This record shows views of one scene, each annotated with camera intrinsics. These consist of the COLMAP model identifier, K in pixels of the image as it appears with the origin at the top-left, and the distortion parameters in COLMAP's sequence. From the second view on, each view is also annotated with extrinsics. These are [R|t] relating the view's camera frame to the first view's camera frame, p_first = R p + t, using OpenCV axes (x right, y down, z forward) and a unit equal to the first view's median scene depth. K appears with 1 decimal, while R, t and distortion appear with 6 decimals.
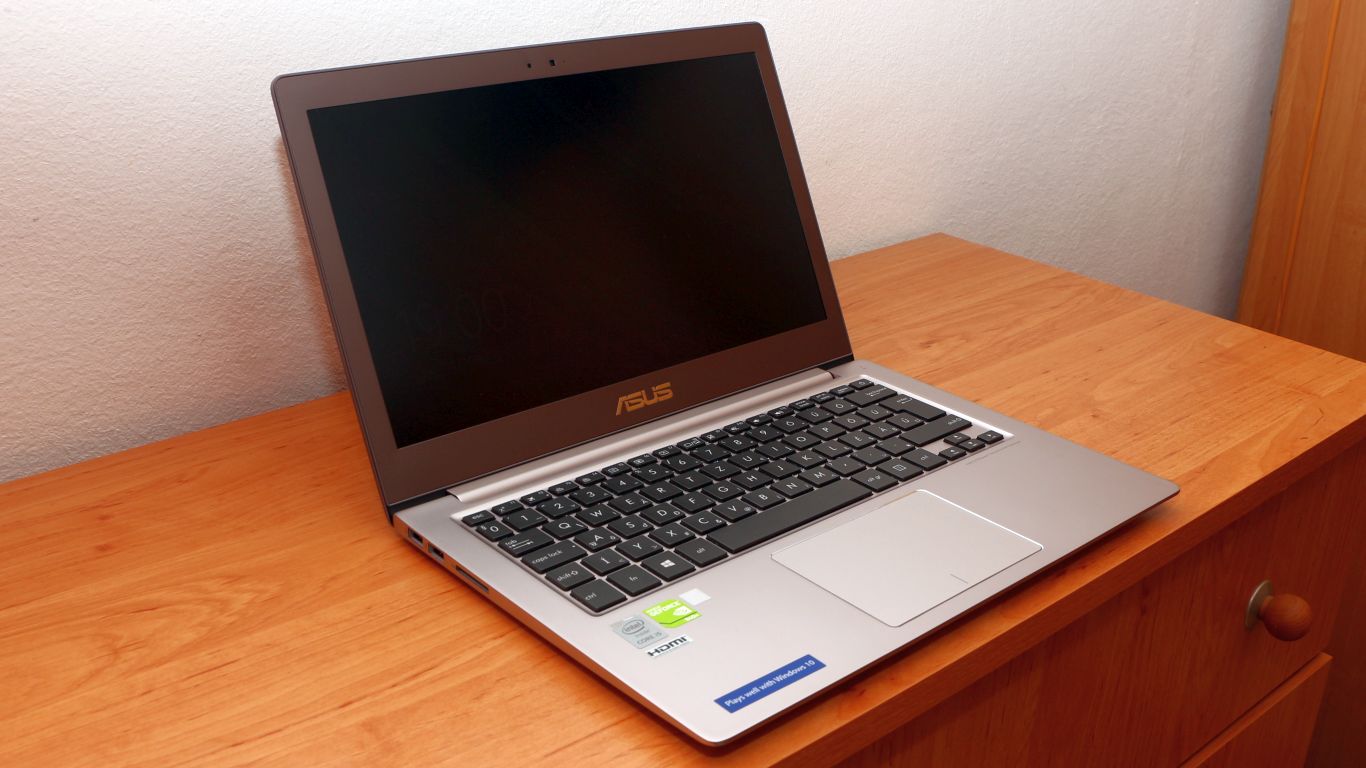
lens RADIAL K [[1417.1, 0, 610.2], [0, 1417.1, 383.0], [0, 0, 1]] dist [-0.180456, 0.150437]
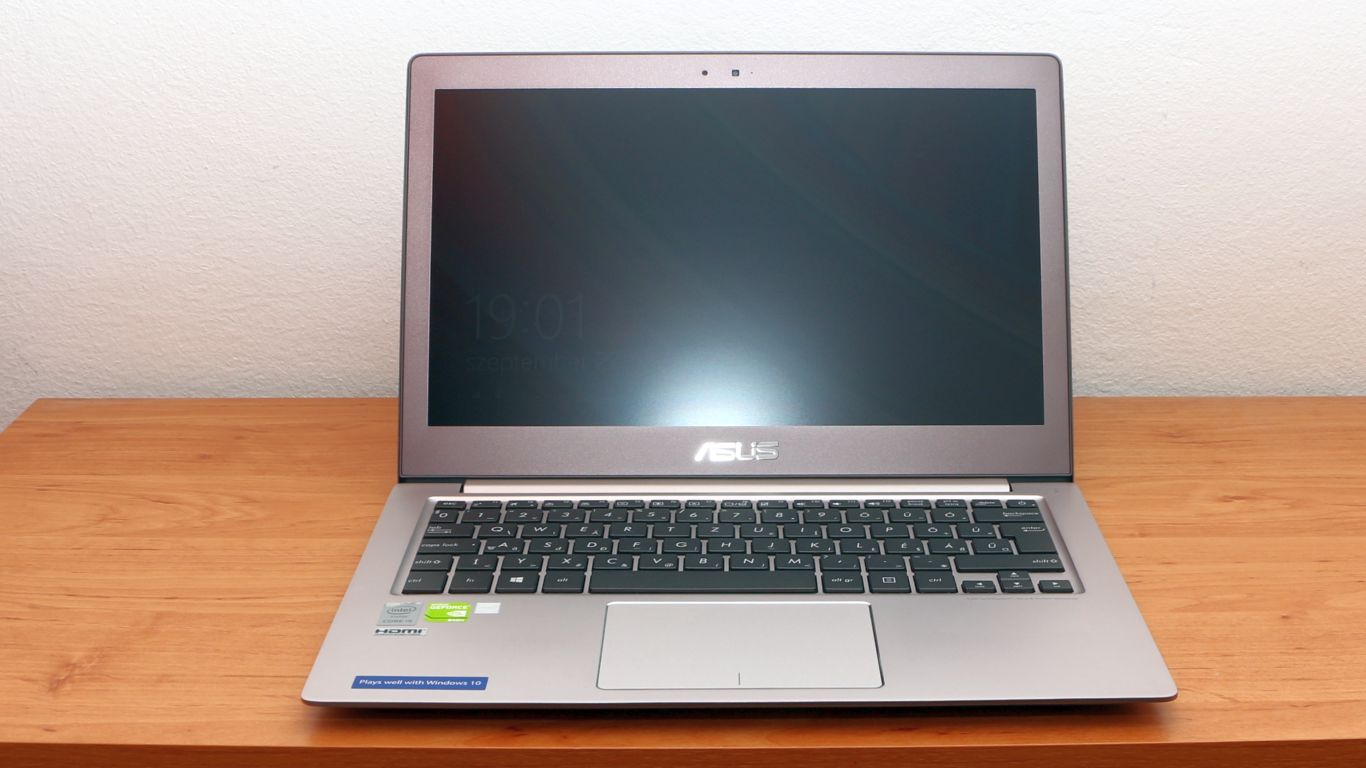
lens RADIAL K [[1844.4, 0, 625.6], [0, 1844.4, 442.0], [0, 0, 1]] dist [-0.163081, 0.041961]
pose [[0.750568, 0.200616, -0.629604, 0.774968], [-0.233168, 0.971919, 0.031724, -0.016705], [0.618289, 0.122993, 0.776268, 0.065235]]
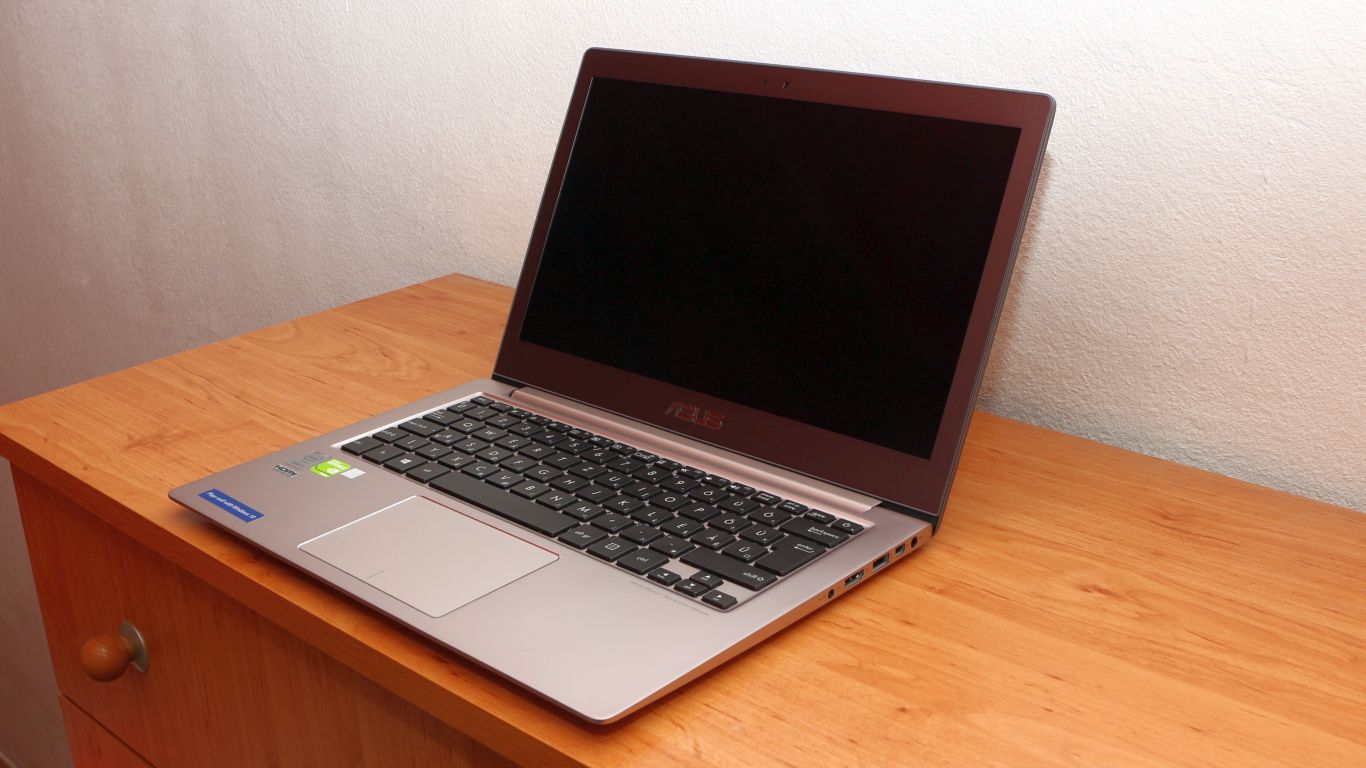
lens RADIAL K [[1417.1, 0, 610.2], [0, 1417.1, 383.0], [0, 0, 1]] dist [-0.180456, 0.150437]
pose [[0.120104, 0.329949, -0.936327, 1.062044], [-0.350177, 0.896613, 0.271036, -0.291507], [0.928952, 0.295328, 0.223228, 0.788976]]
